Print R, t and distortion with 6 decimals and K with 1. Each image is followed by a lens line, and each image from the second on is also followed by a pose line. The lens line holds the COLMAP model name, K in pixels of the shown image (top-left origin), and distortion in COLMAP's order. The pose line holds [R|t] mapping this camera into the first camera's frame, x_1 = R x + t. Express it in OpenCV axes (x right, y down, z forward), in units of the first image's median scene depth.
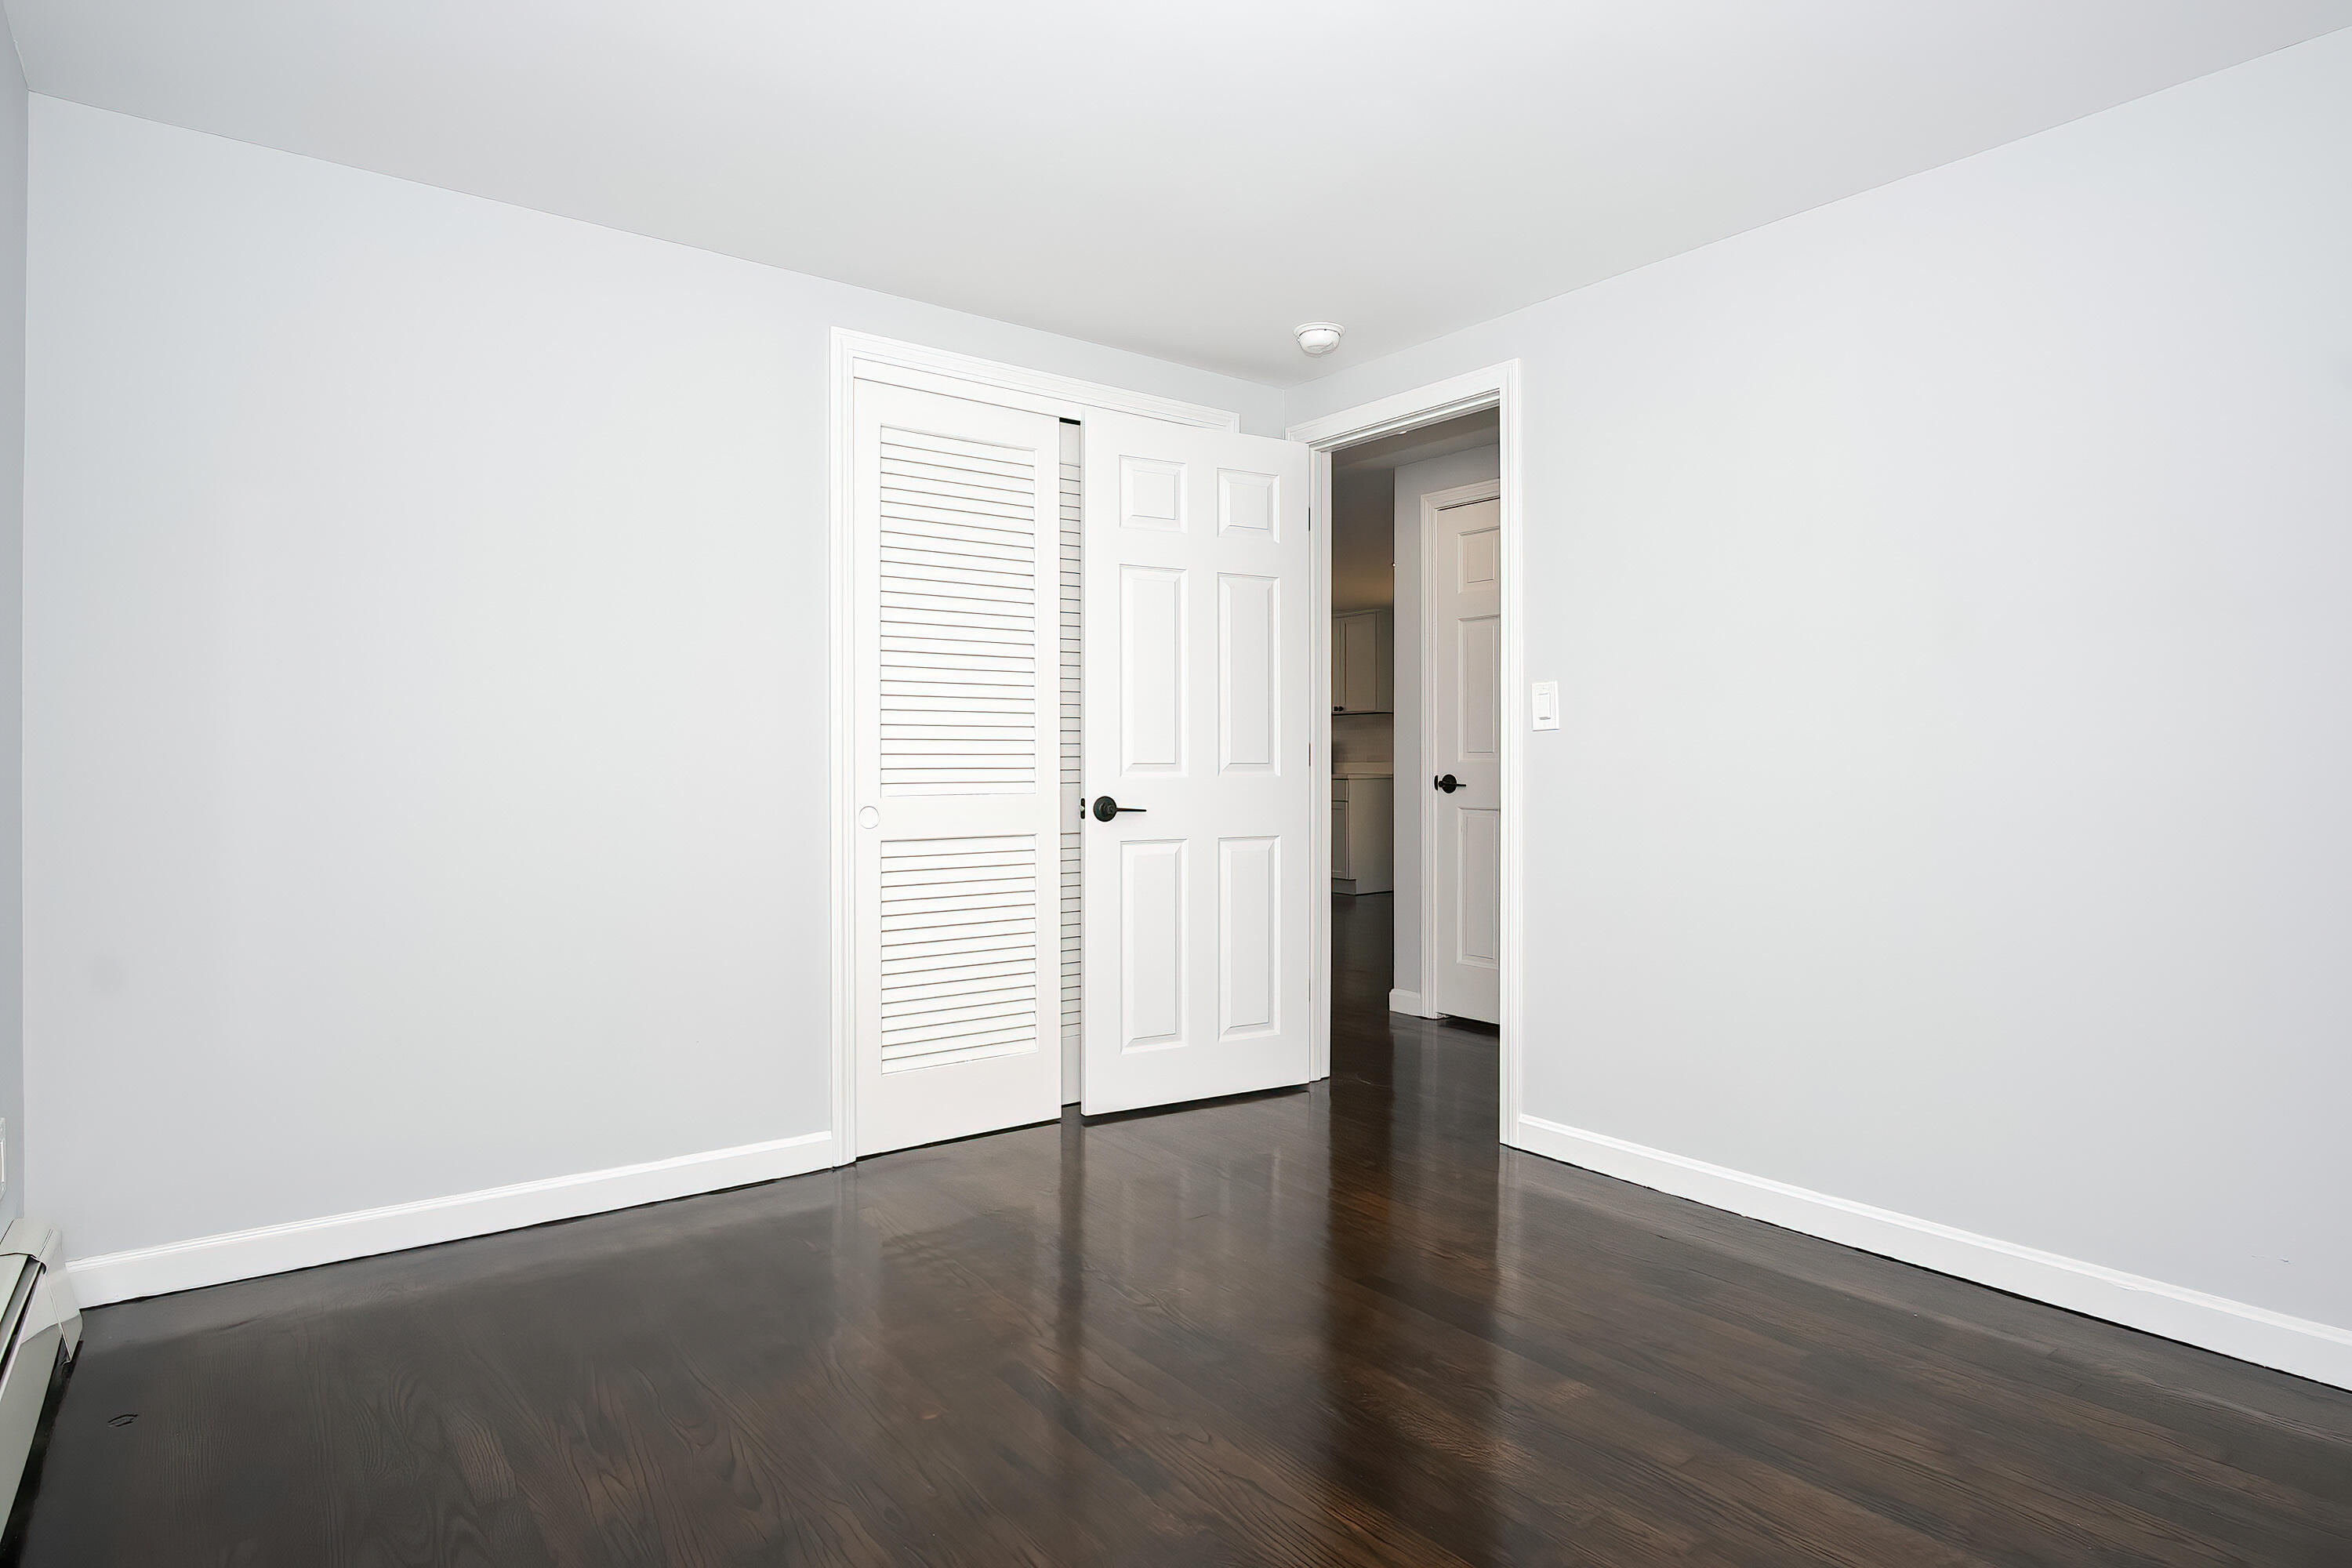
lens RADIAL K [[1278.1, 0, 1167.9], [0, 1278.1, 784.7], [0, 0, 1]] dist [-0.002414, -0.000168]
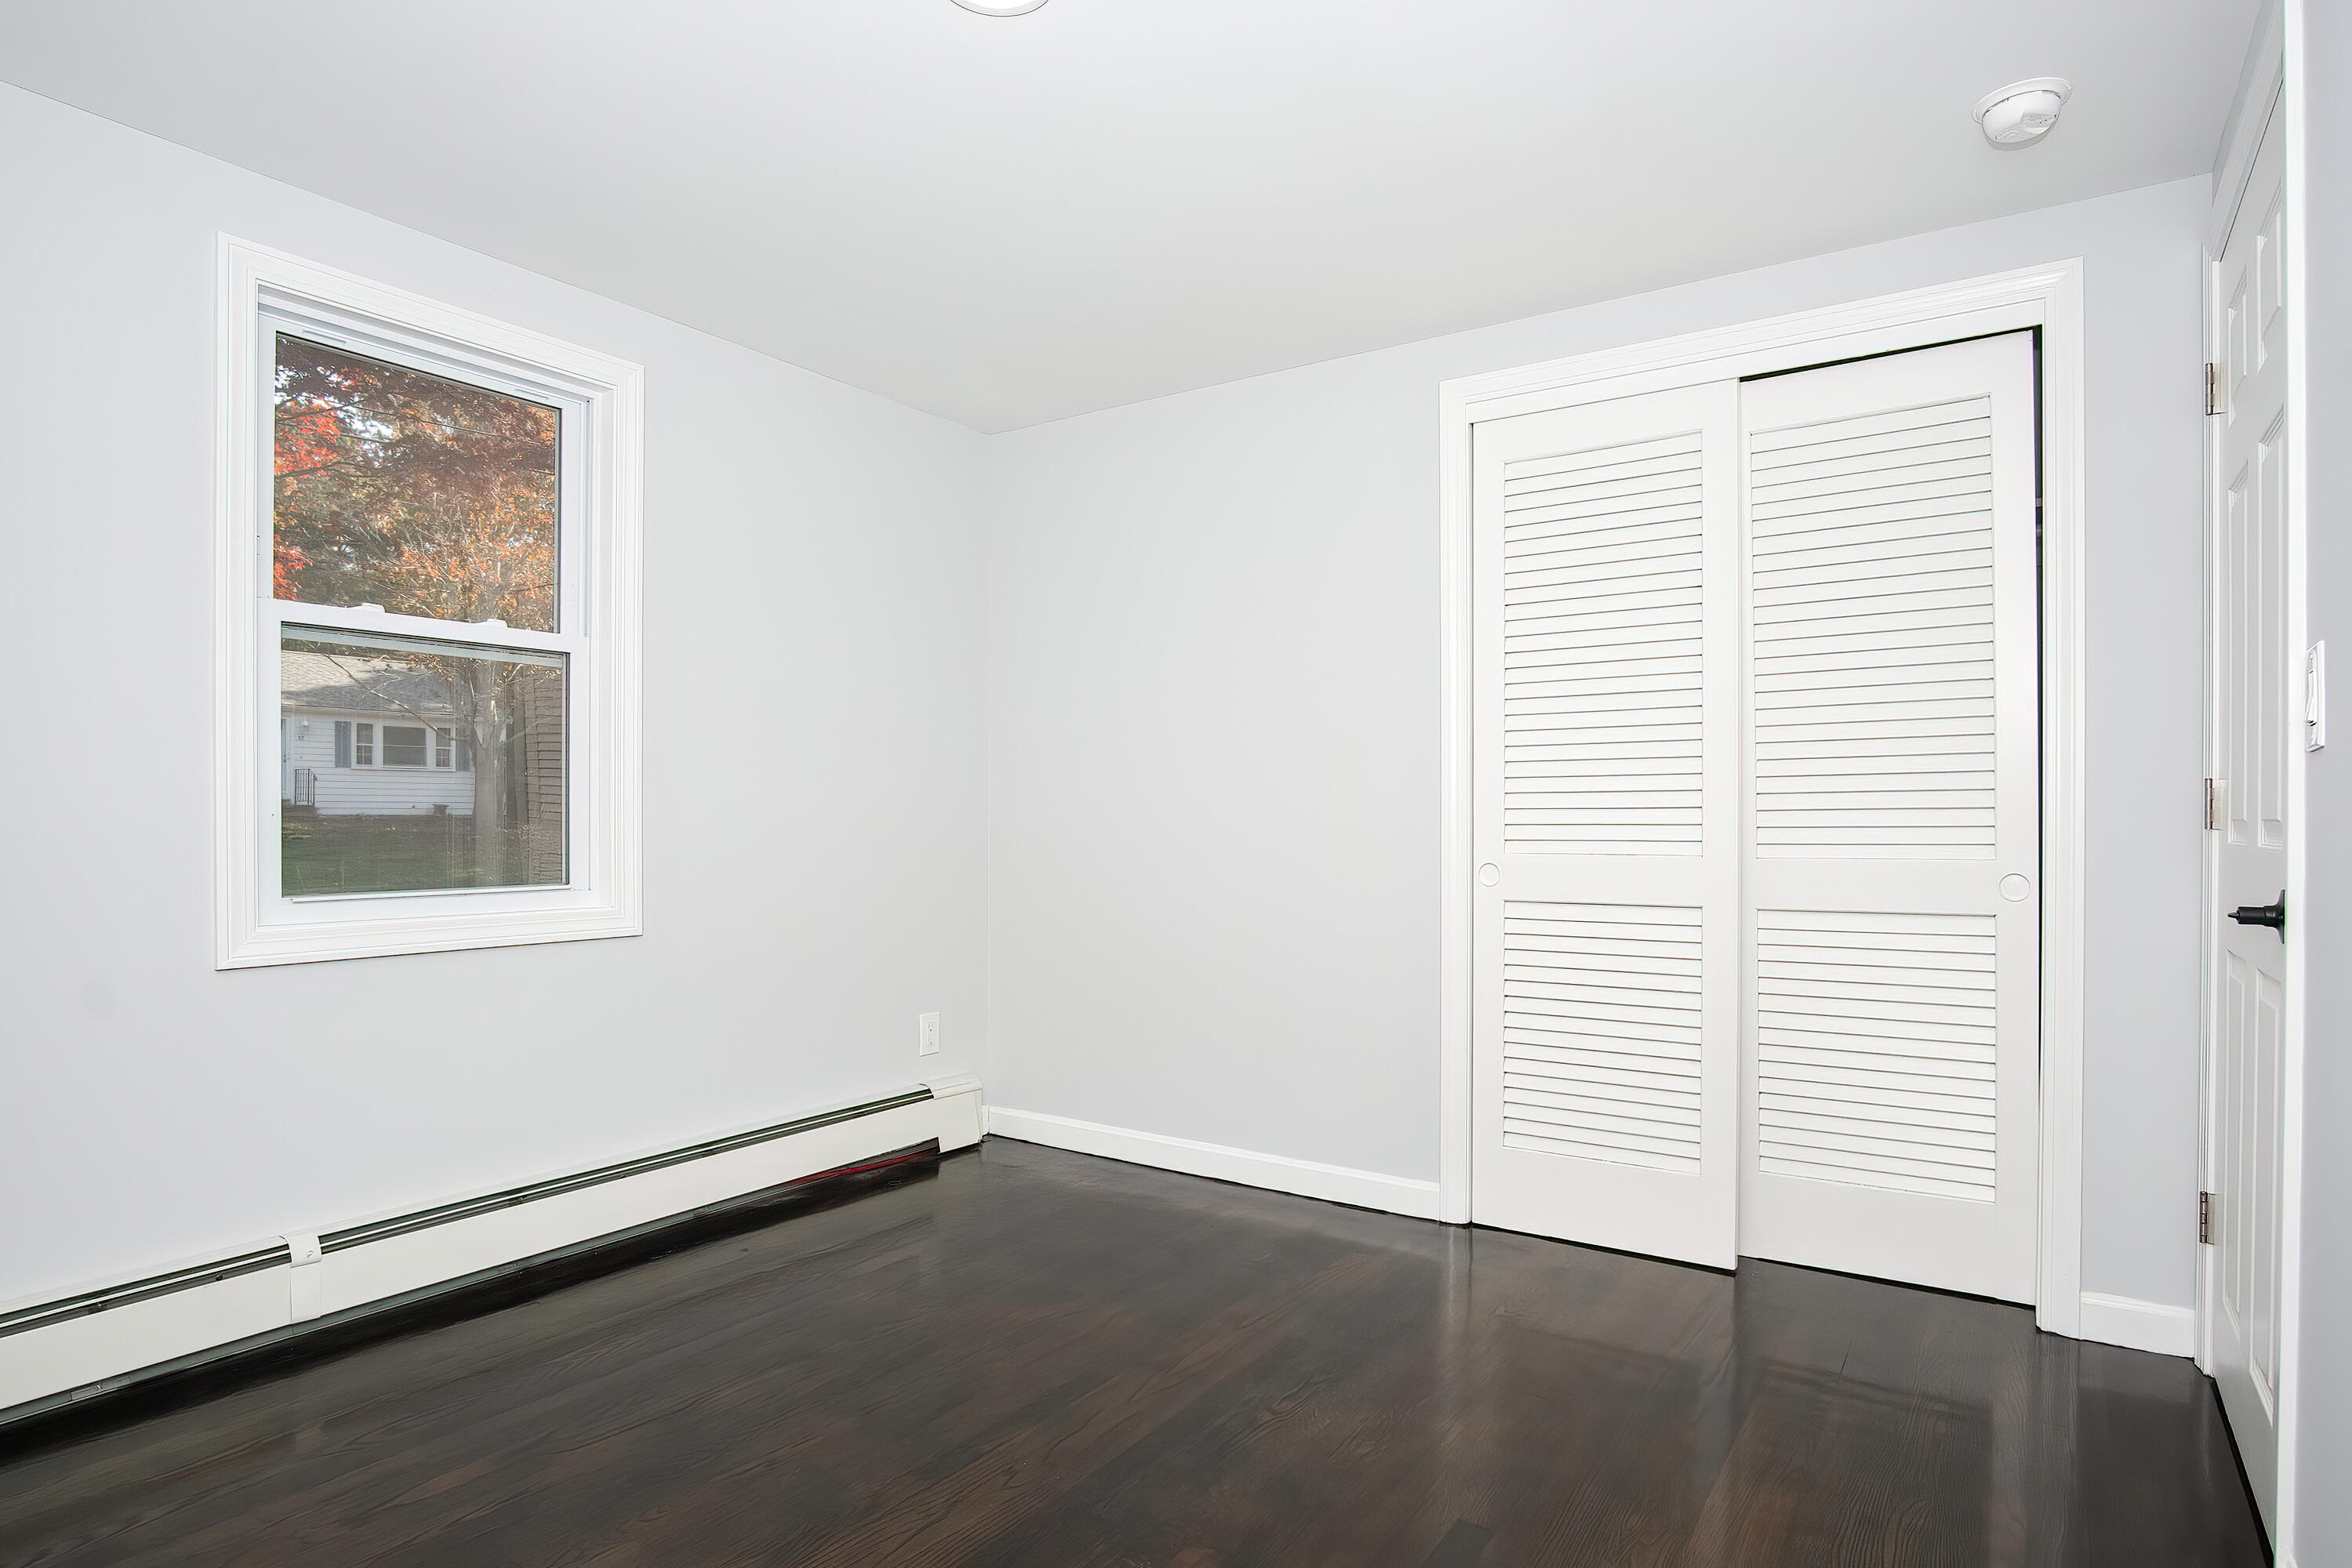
lens RADIAL K [[1272.6, 0, 1169.7], [0, 1272.6, 841.0], [0, 0, 1]] dist [0.000199, 0.000035]
pose [[0.321873, 0.013861, -0.946681, 0.613927], [-0.014259, 0.999850, 0.009792, -0.006090], [0.946675, 0.010346, 0.322023, 0.475768]]
